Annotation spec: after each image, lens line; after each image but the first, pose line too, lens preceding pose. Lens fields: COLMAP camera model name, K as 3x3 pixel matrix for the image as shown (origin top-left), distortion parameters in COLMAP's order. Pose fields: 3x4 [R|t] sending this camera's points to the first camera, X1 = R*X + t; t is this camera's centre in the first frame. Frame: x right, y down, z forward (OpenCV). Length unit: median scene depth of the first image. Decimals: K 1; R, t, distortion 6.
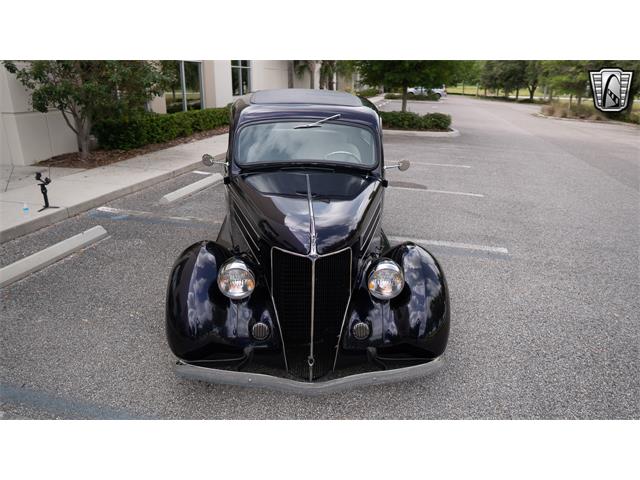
lens RADIAL K [[448.6, 0, 318.5], [0, 448.6, 236.3], [0, 0, 1]] dist [-0.108351, 0.071399]
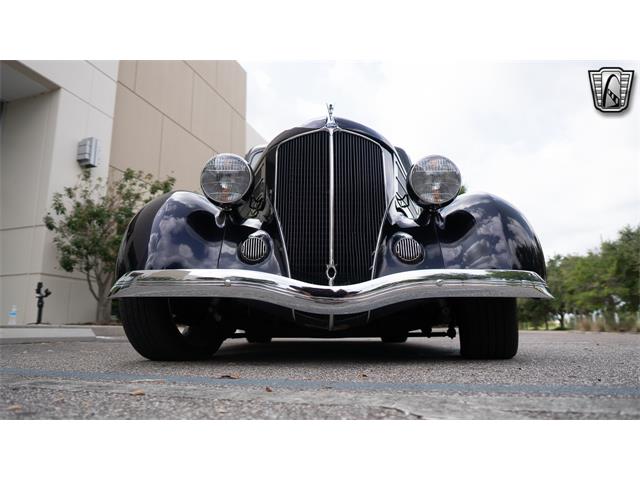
lens RADIAL K [[448.6, 0, 318.5], [0, 448.6, 236.3], [0, 0, 1]] dist [-0.108351, 0.071399]
pose [[0.997707, -0.037603, -0.056267, 0.000889], [0.003036, 0.855458, -0.517864, 0.170777], [0.067607, 0.516506, 0.853611, 0.137126]]
